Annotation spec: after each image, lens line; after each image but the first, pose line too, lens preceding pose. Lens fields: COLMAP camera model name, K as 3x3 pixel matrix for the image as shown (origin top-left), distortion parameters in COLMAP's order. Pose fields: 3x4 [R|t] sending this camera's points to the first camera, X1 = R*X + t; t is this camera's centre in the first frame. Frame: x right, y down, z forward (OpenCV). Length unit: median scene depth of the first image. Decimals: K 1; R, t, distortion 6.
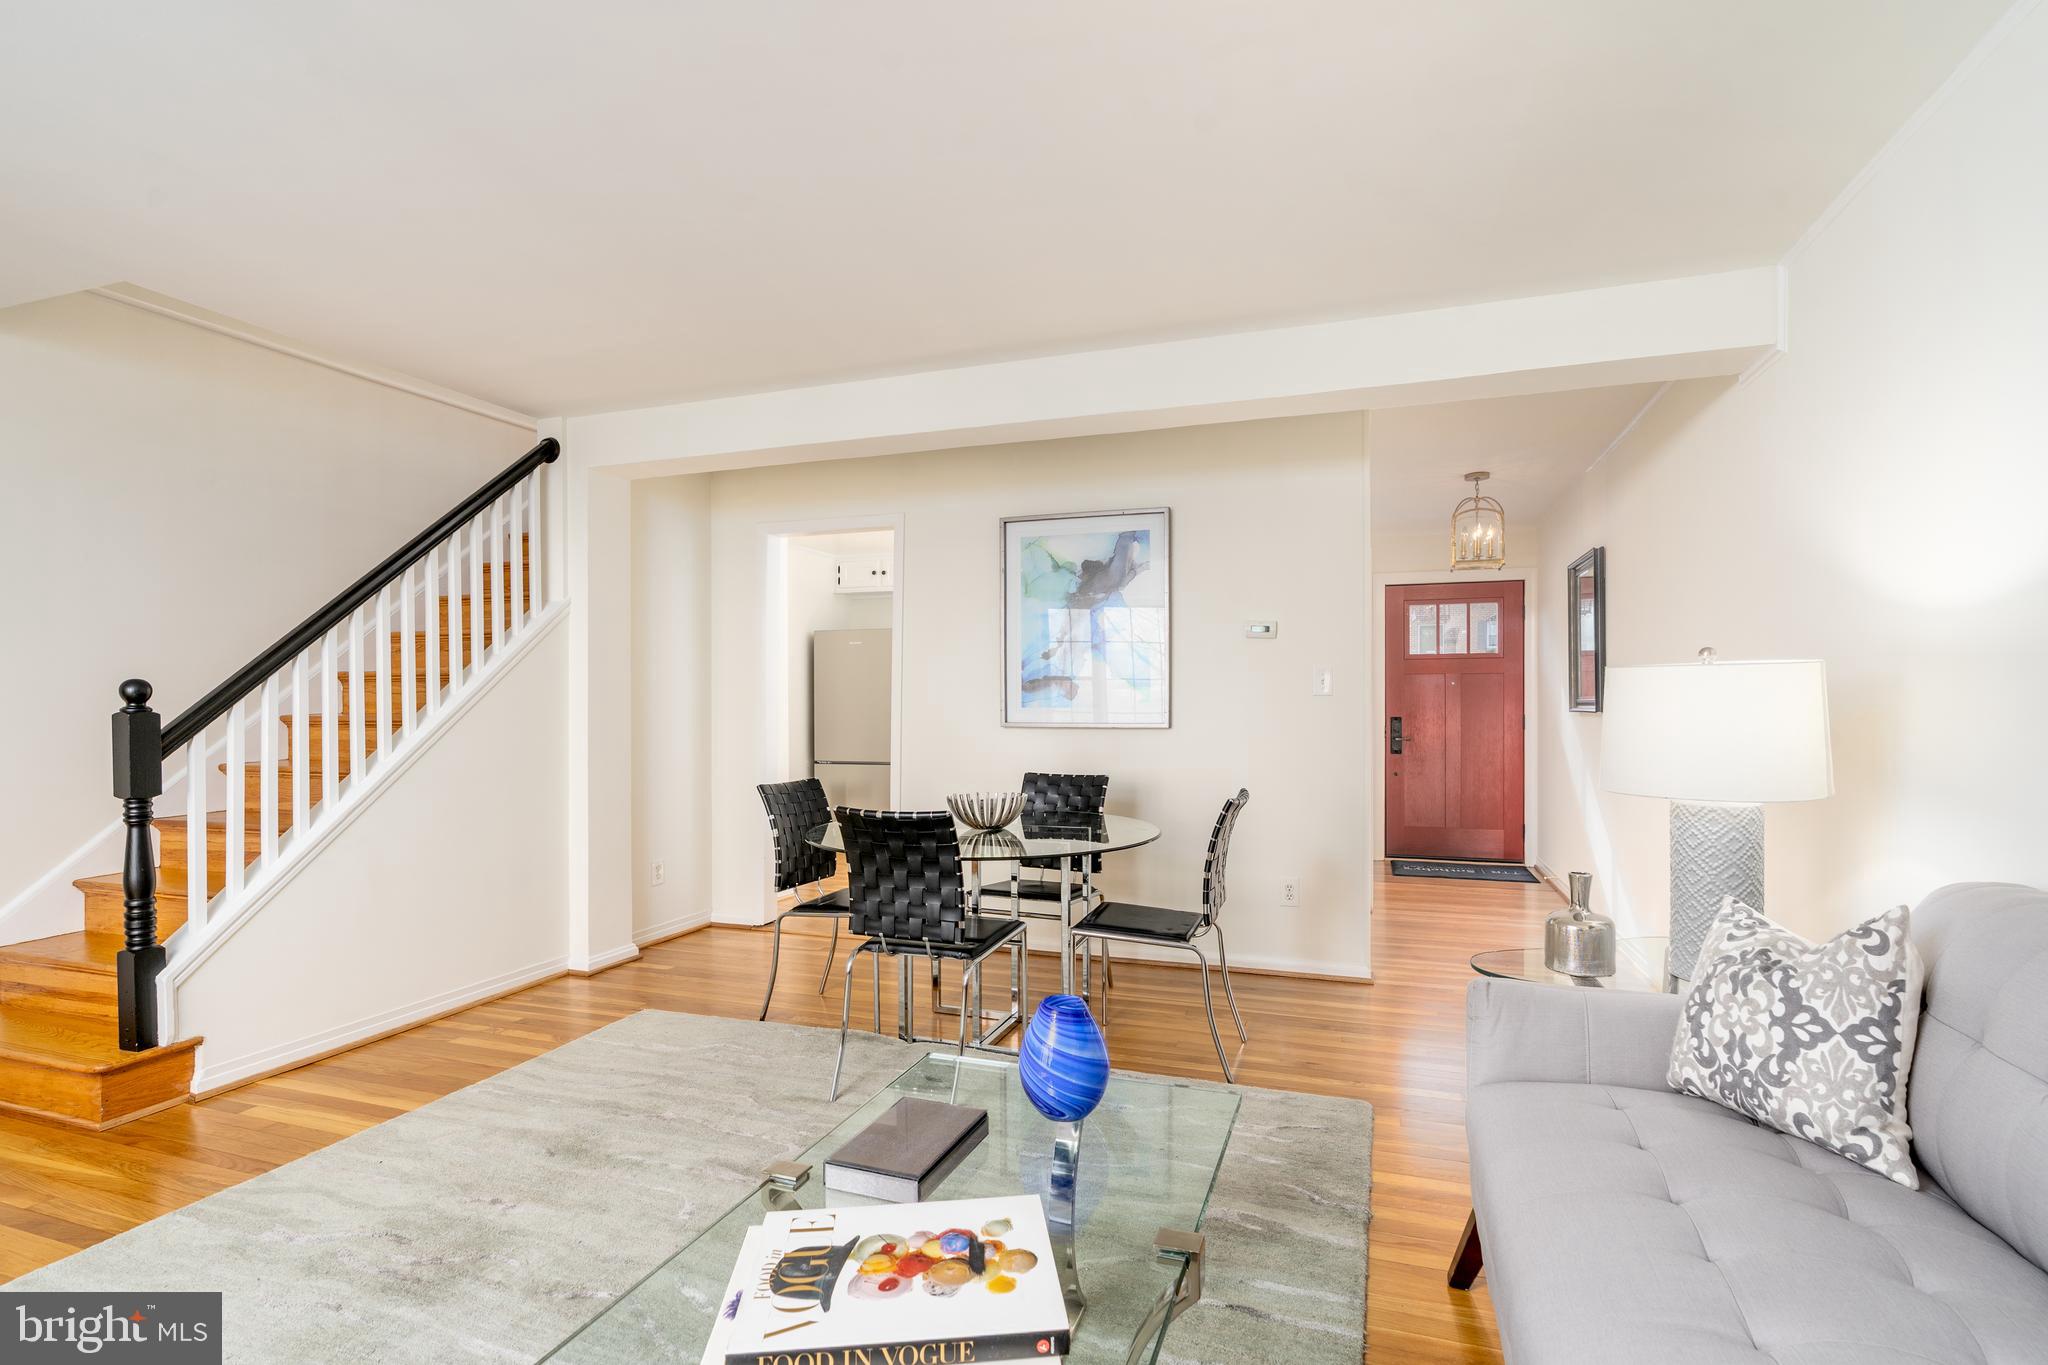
lens RADIAL K [[958.0, 0, 1025.8], [0, 958.0, 713.3], [0, 0, 1]] dist [0.000983, 0.000176]
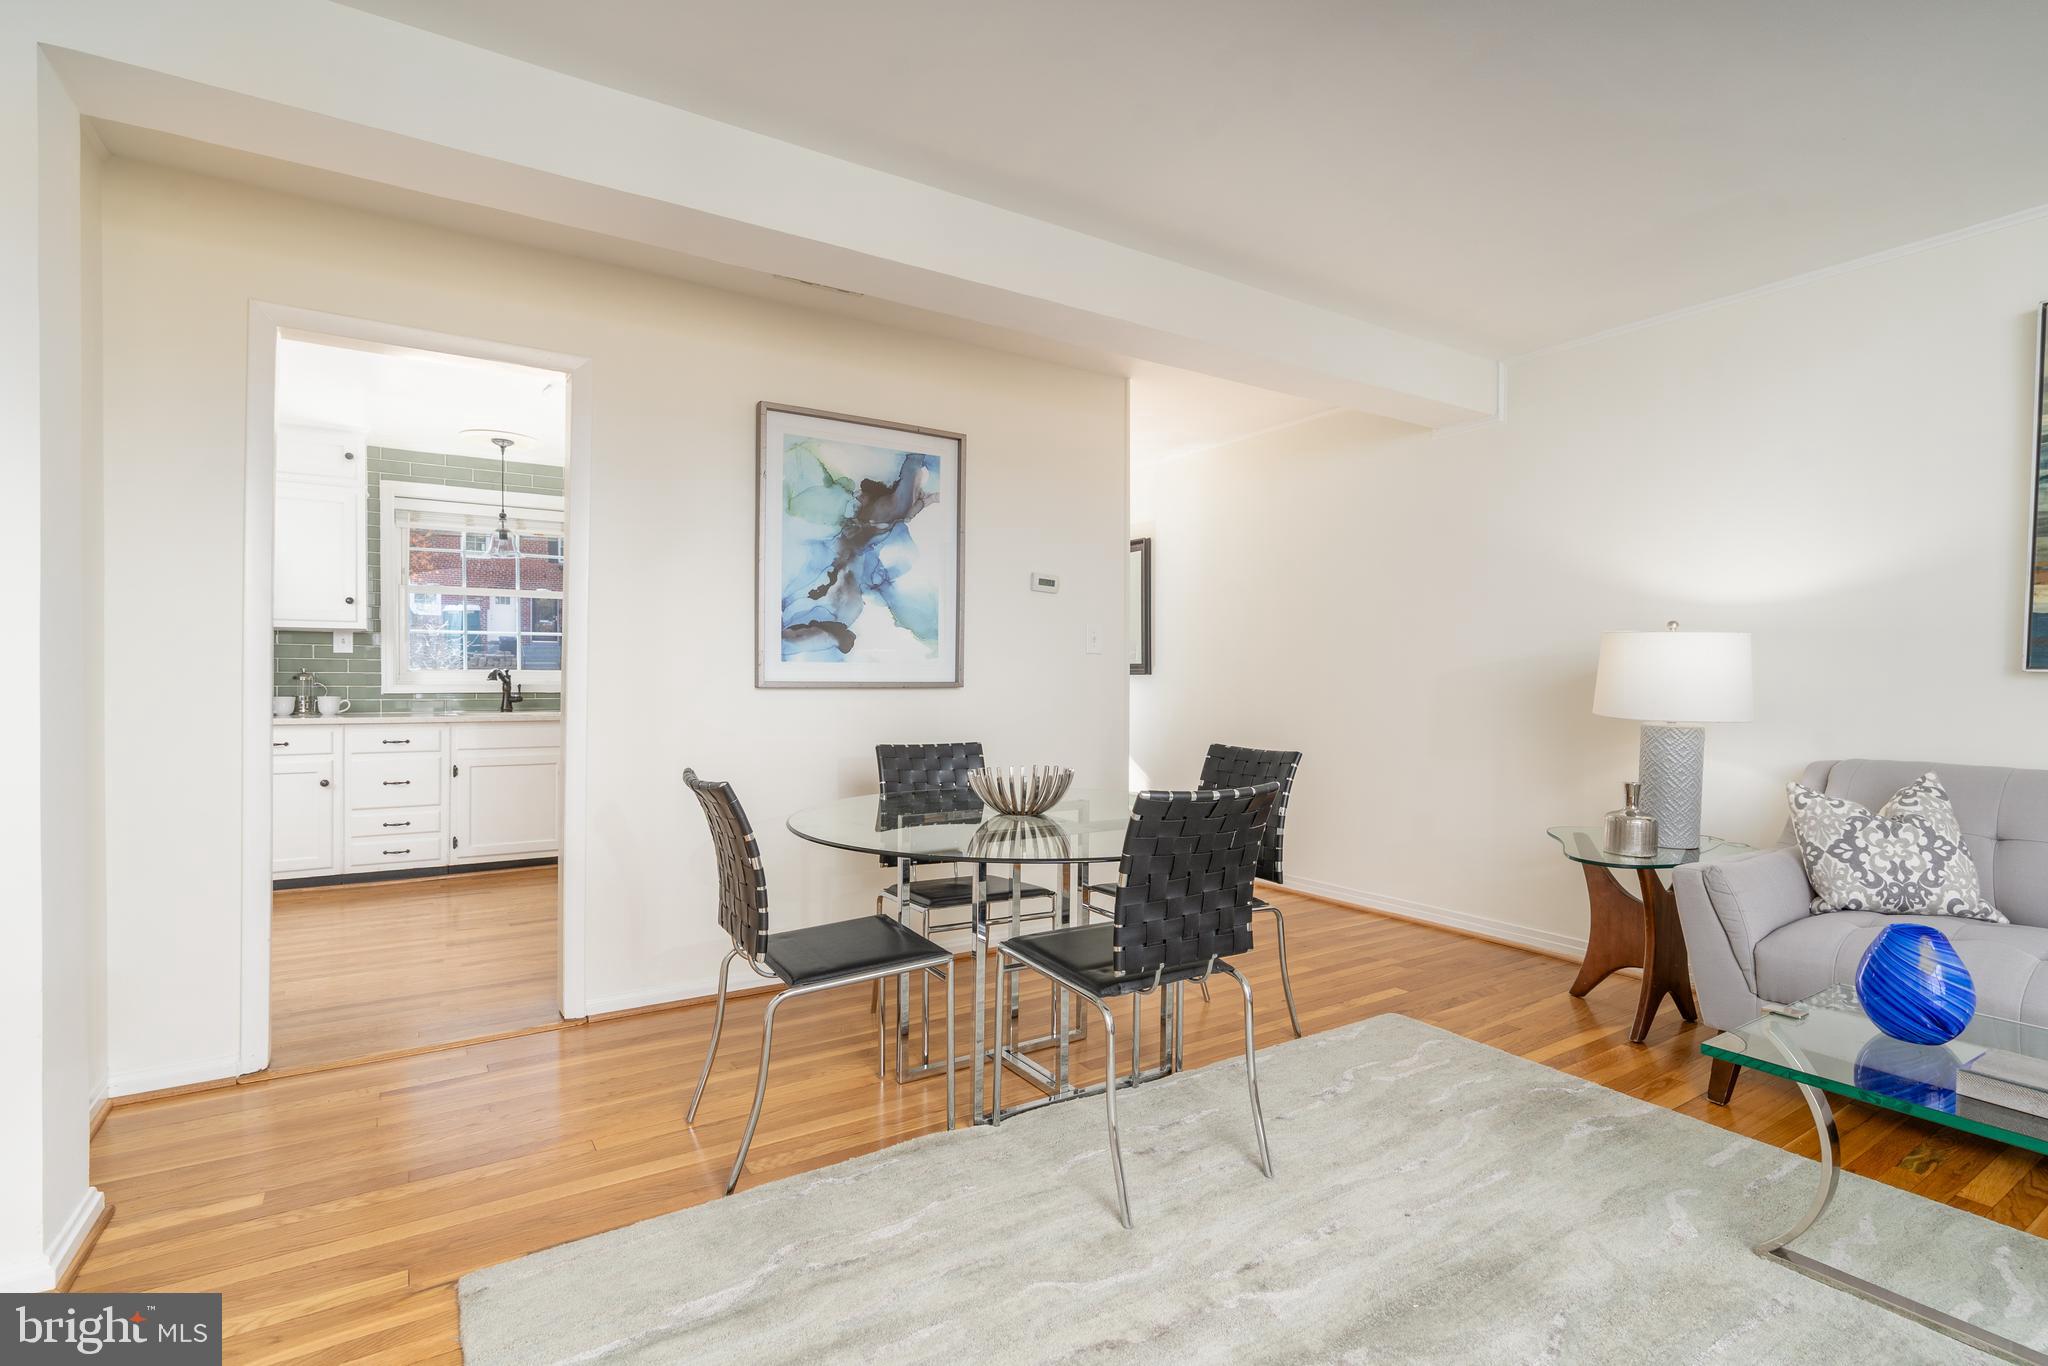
lens RADIAL K [[978.2, 0, 1014.8], [0, 978.2, 683.8], [0, 0, 1]] dist [0.008519, 0.000421]
pose [[0.617831, -0.001971, 0.786308, -0.670485], [0.001942, 0.999998, 0.000981, 0.015002], [-0.786308, 0.000921, 0.617834, 0.524115]]
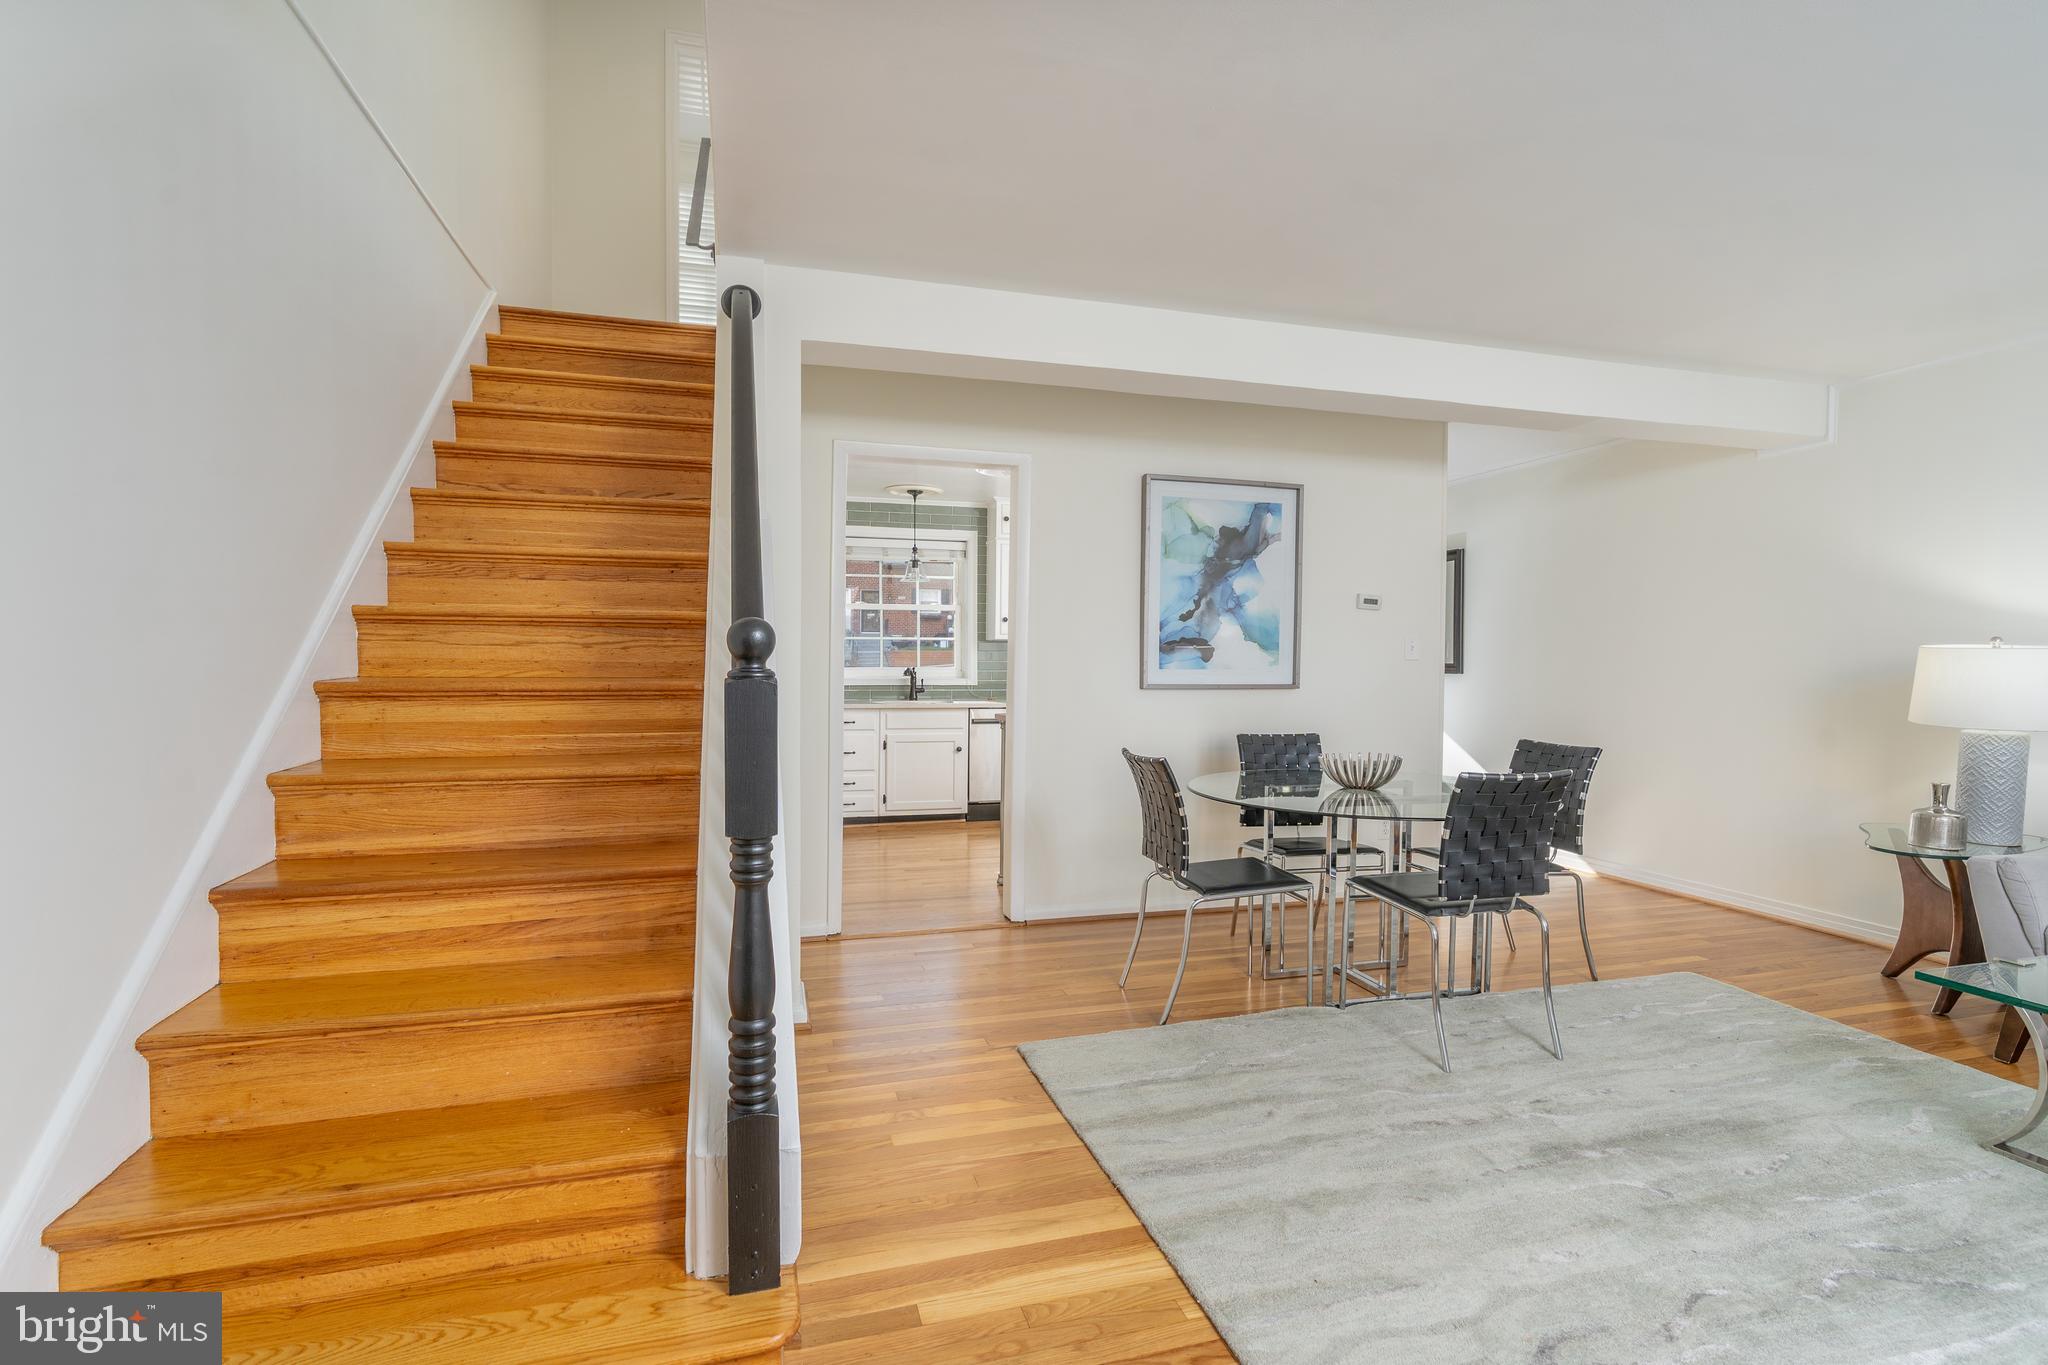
lens RADIAL K [[942.0, 0, 1015.7], [0, 942.0, 692.5], [0, 0, 1]] dist [0.002460, 0.000753]
pose [[0.823058, -0.013467, 0.567798, -0.924244], [0.000026, 0.999720, 0.023672, -0.006754], [-0.567958, -0.019469, 0.822827, 0.386182]]
